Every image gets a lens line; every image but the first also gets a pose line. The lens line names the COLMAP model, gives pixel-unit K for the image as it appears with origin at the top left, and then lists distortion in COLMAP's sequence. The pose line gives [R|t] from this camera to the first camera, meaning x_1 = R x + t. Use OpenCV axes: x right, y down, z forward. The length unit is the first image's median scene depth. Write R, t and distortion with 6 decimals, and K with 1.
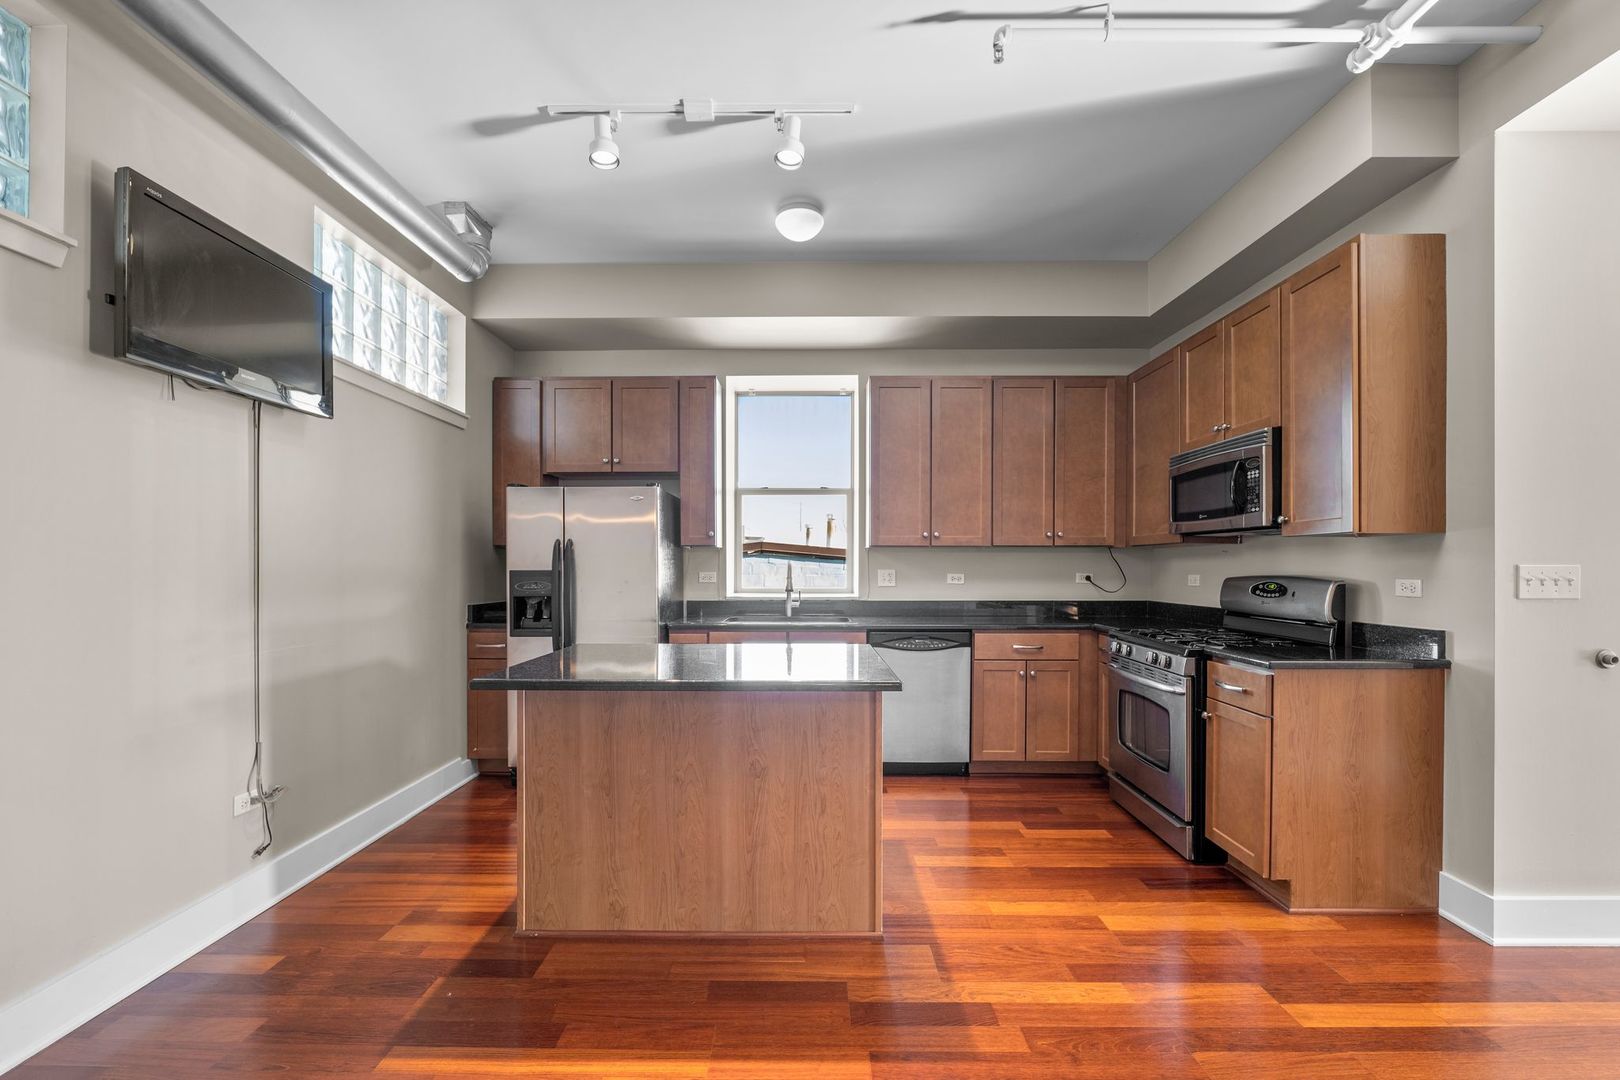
lens RADIAL K [[672.8, 0, 799.6], [0, 672.8, 567.8], [0, 0, 1]] dist [-0.010666, 0.000541]
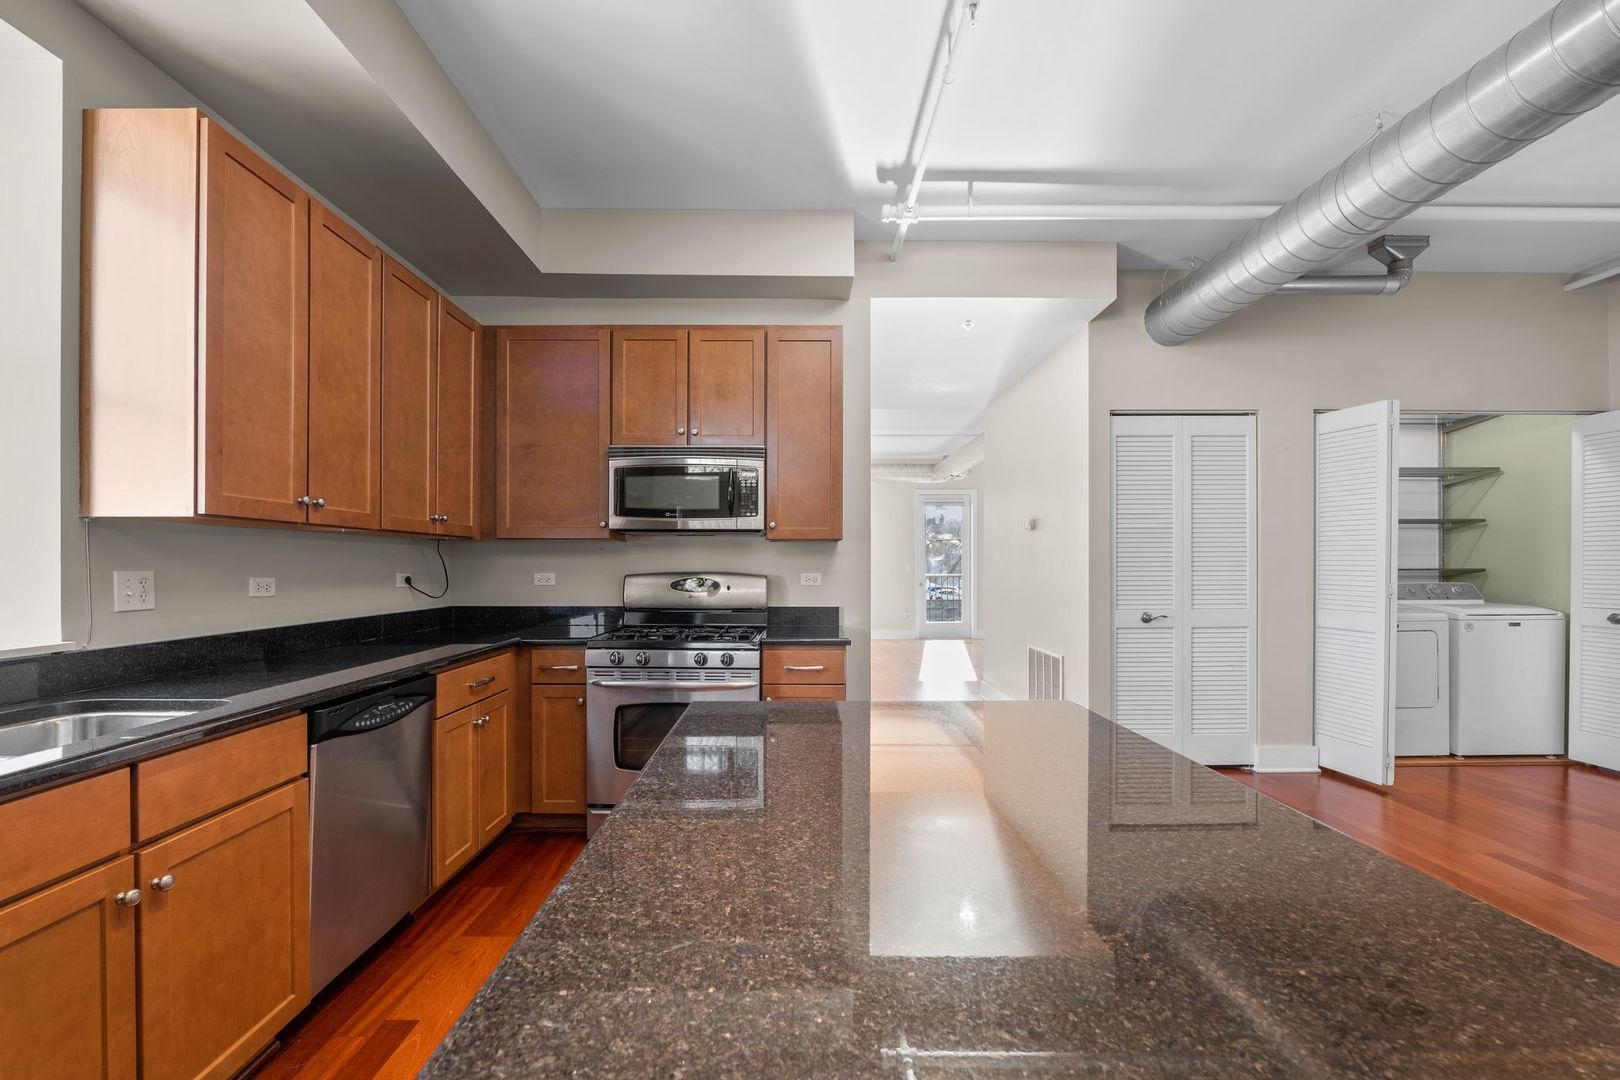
lens RADIAL K [[672.8, 0, 803.2], [0, 672.8, 566.6], [0, 0, 1]] dist [-0.010666, 0.000541]
pose [[-0.017666, -0.002926, 0.999840, -0.380121], [0.001103, 0.999995, 0.002946, -0.000849], [-0.999843, 0.001155, -0.017662, 0.755616]]
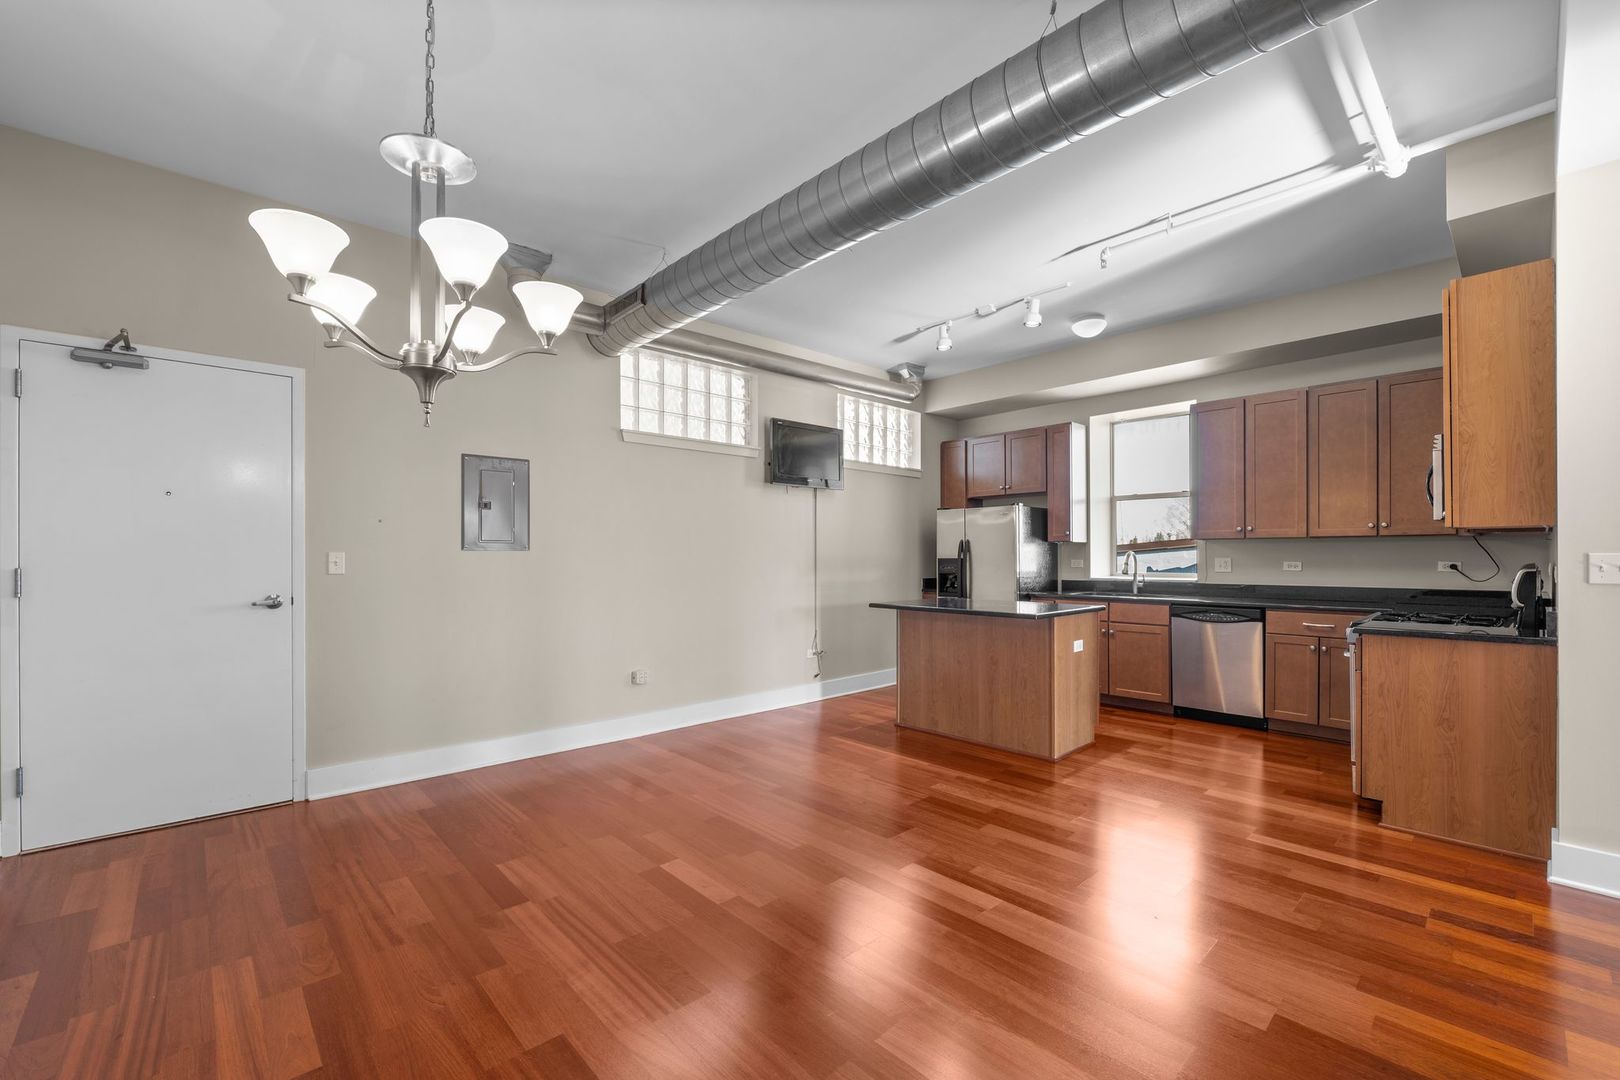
lens RADIAL K [[672.8, 0, 802.3], [0, 672.8, 552.5], [0, 0, 1]] dist [-0.010666, 0.000541]
pose [[0.684367, -0.005616, -0.729116, 0.626163], [0.000857, 0.999976, -0.006897, 0.000567], [0.729138, 0.004095, 0.684355, -0.469578]]
